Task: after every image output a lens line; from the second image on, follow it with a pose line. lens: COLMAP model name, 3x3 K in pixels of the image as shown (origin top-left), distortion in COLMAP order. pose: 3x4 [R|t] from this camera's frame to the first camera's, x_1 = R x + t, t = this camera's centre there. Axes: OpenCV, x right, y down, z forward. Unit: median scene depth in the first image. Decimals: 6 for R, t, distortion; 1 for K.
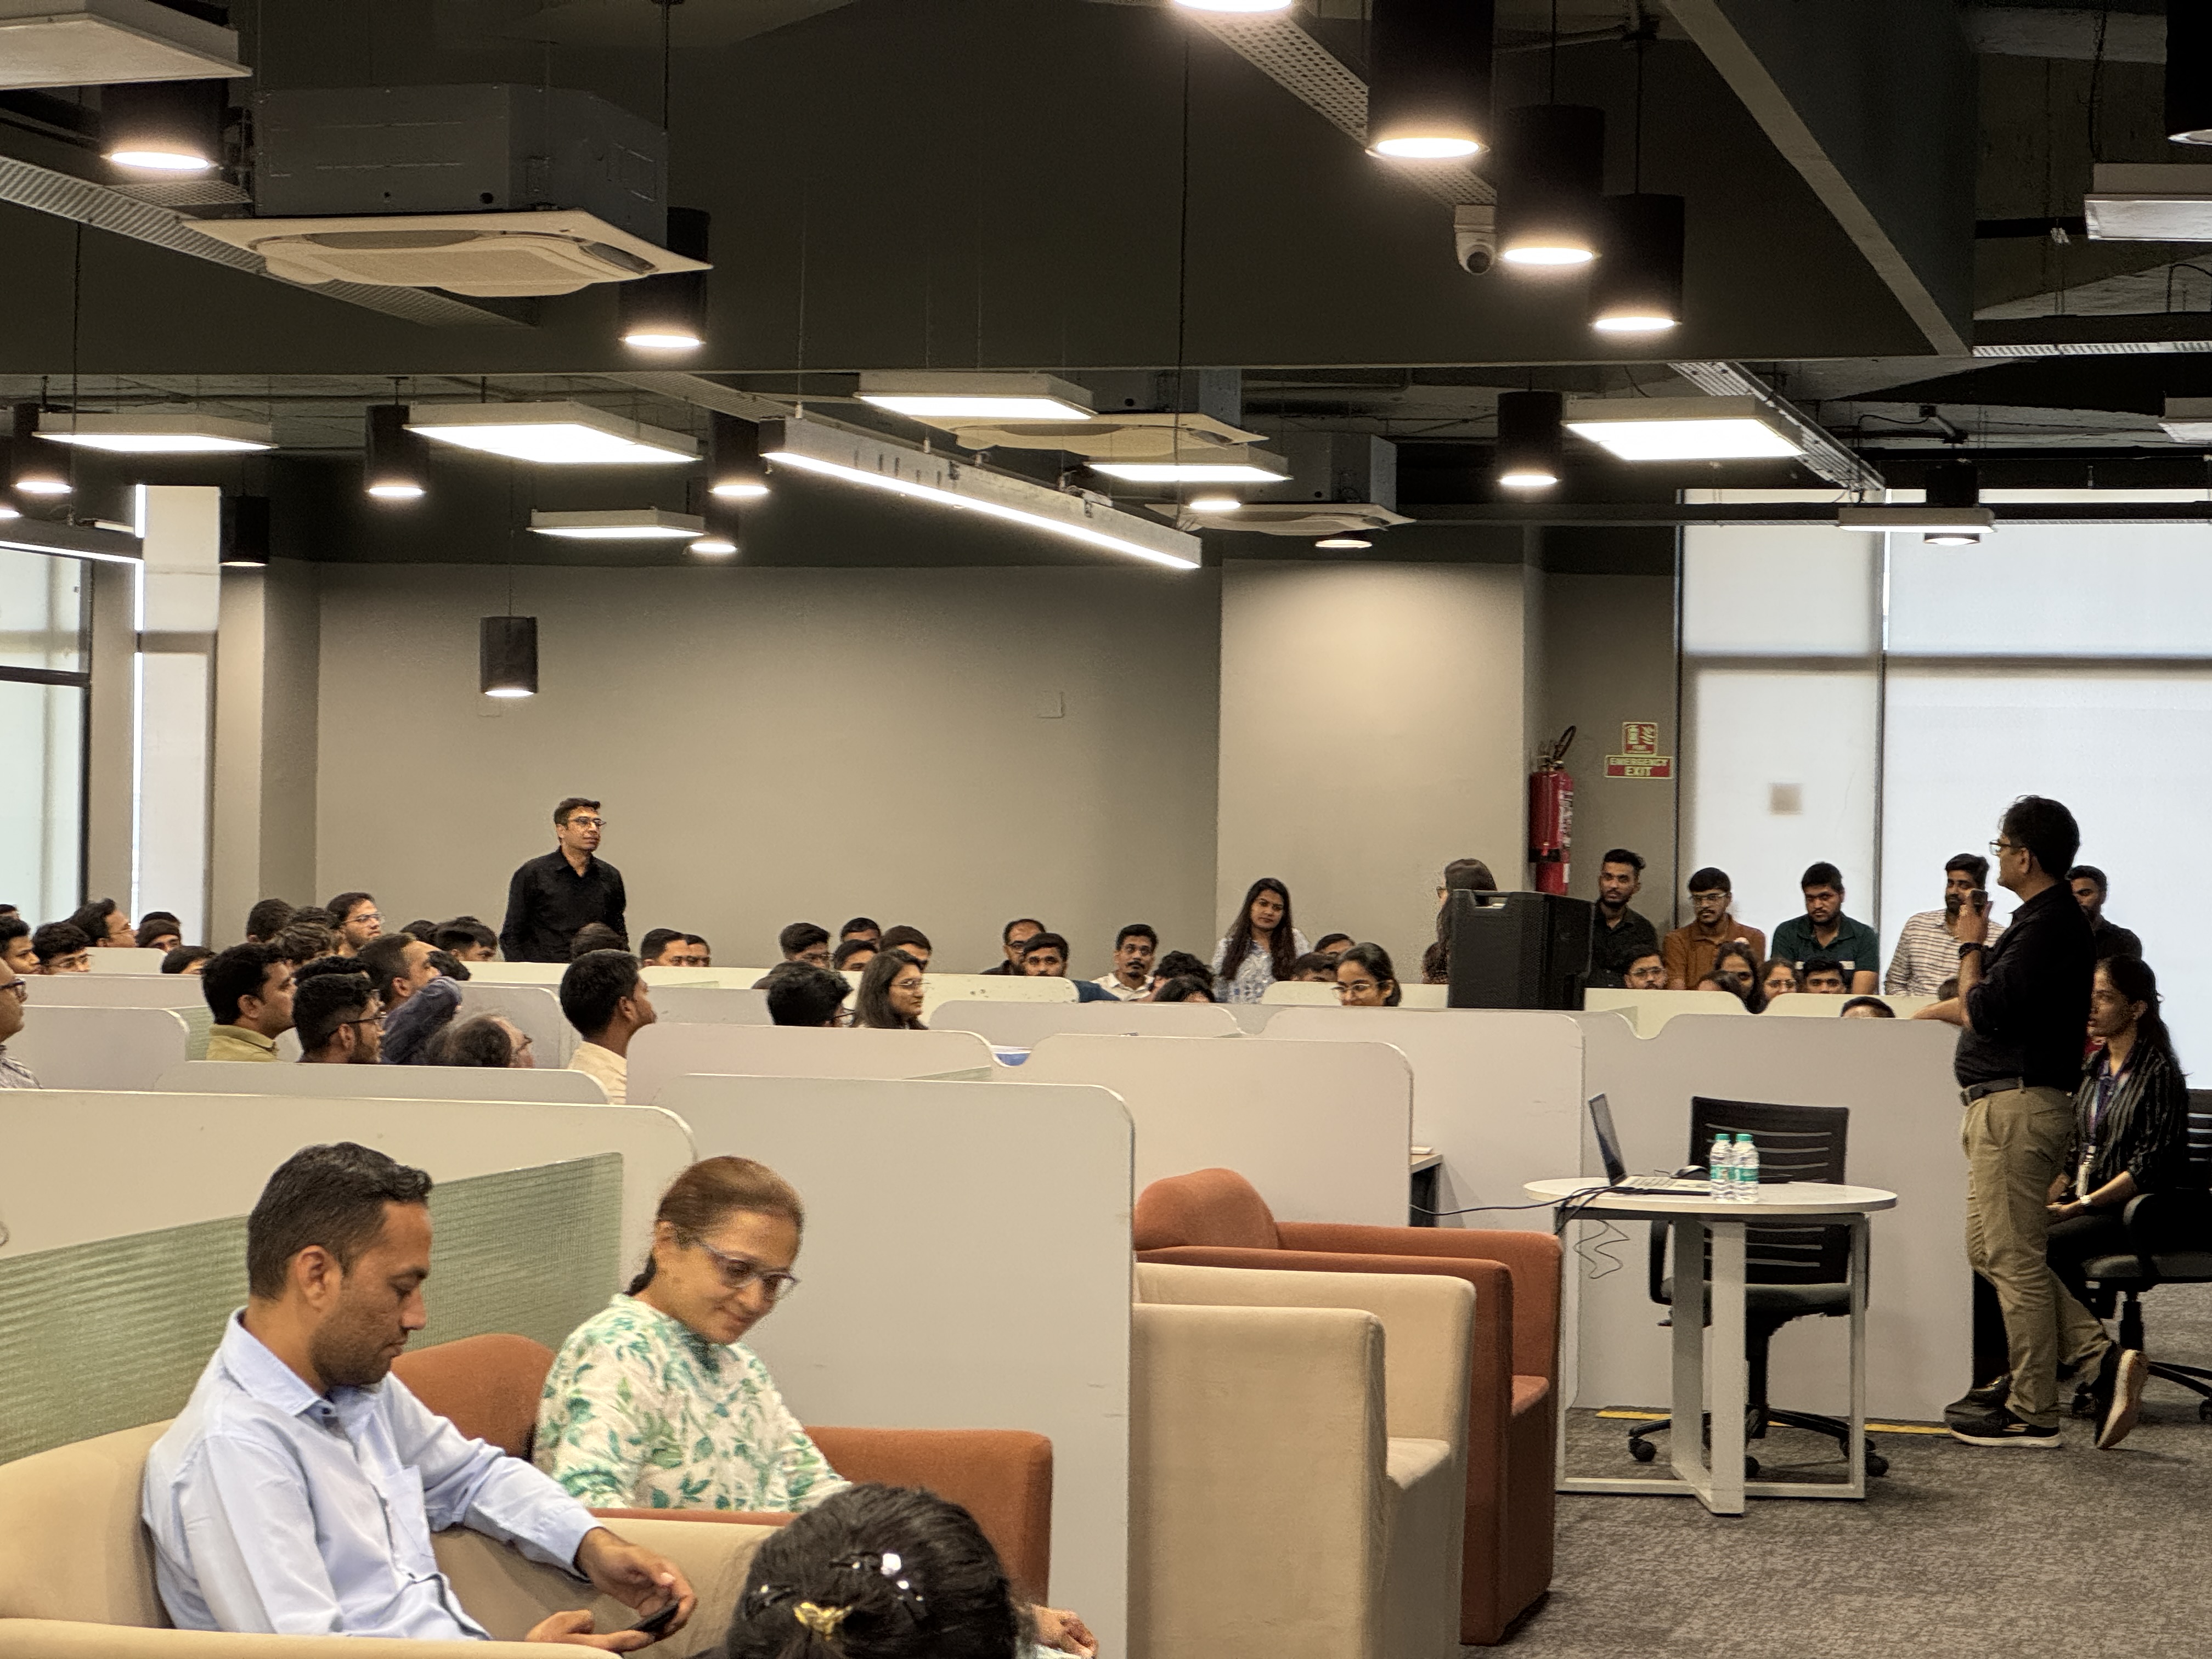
lens RADIAL K [[4899.5, 0, 1101.1], [0, 4899.5, 821.6], [0, 0, 1]] dist [0.204036, 0.000000]
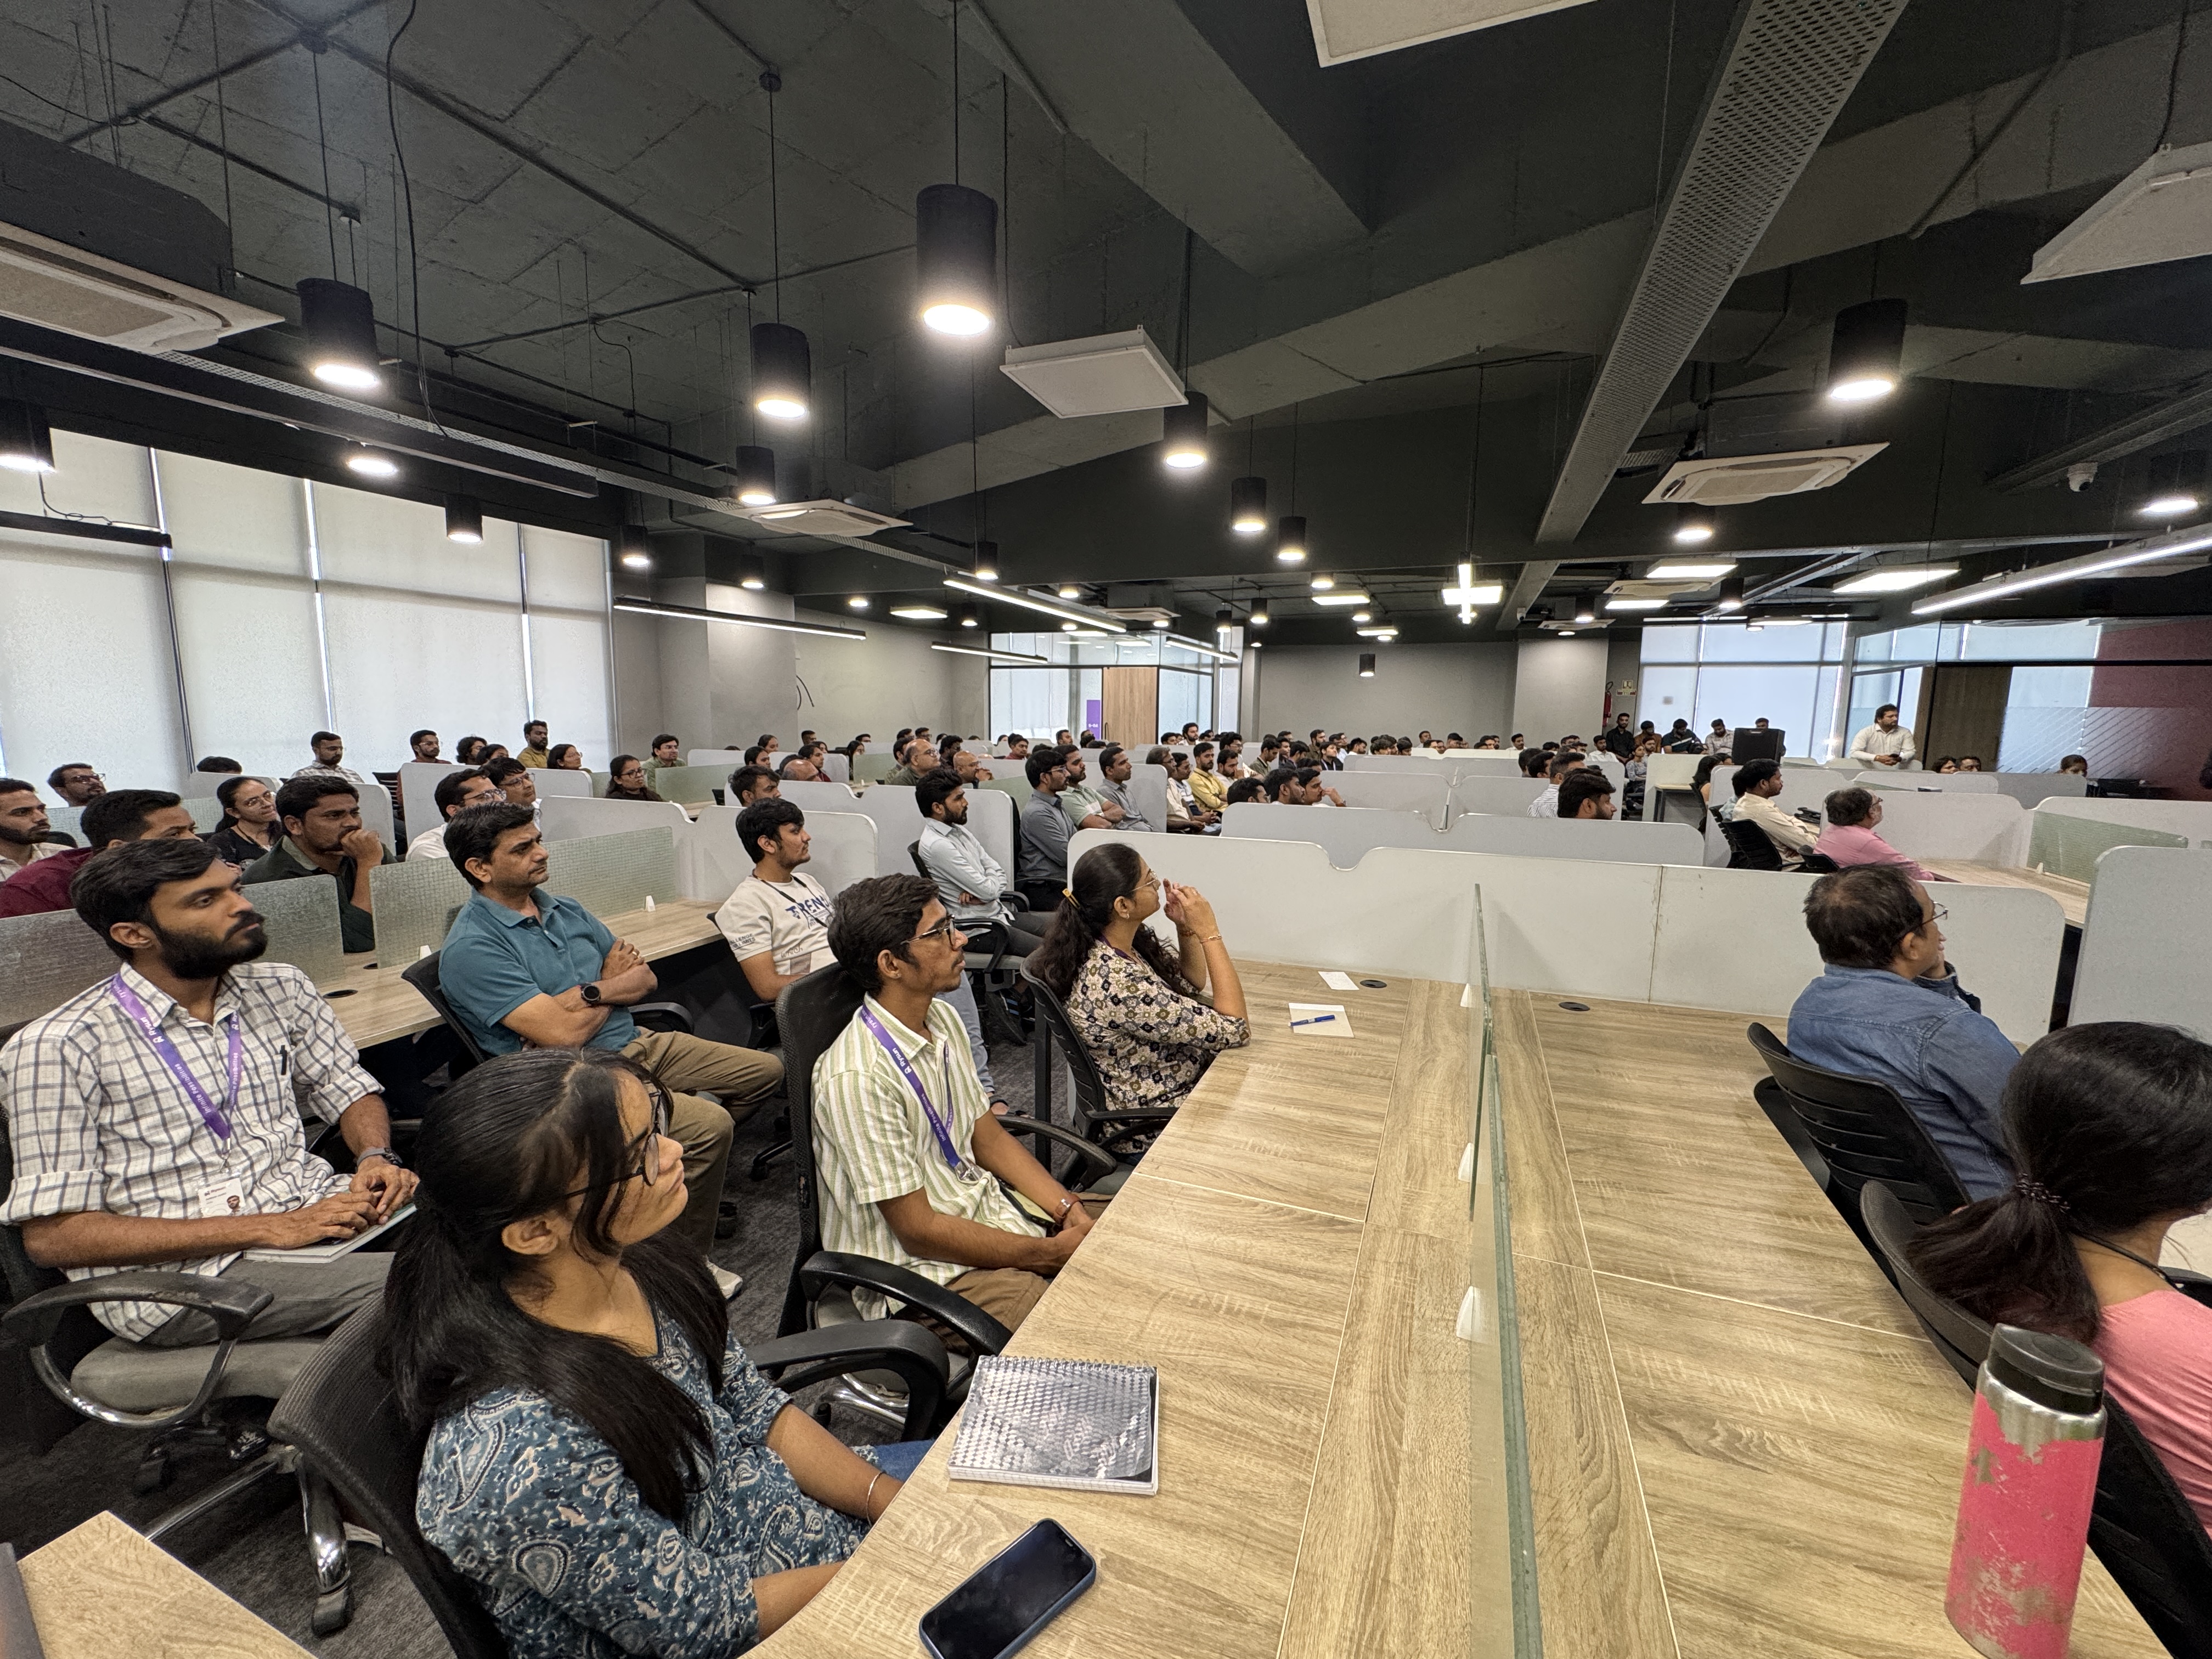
lens RADIAL K [[885.2, 0, 1104.4], [0, 885.2, 831.3], [0, 0, 1]] dist [-0.006527, 0.001051]
pose [[0.990643, 0.011385, -0.136001, -0.224607], [0.007397, 0.990571, 0.136799, -0.001151], [0.136276, -0.136525, 0.981219, 0.281206]]
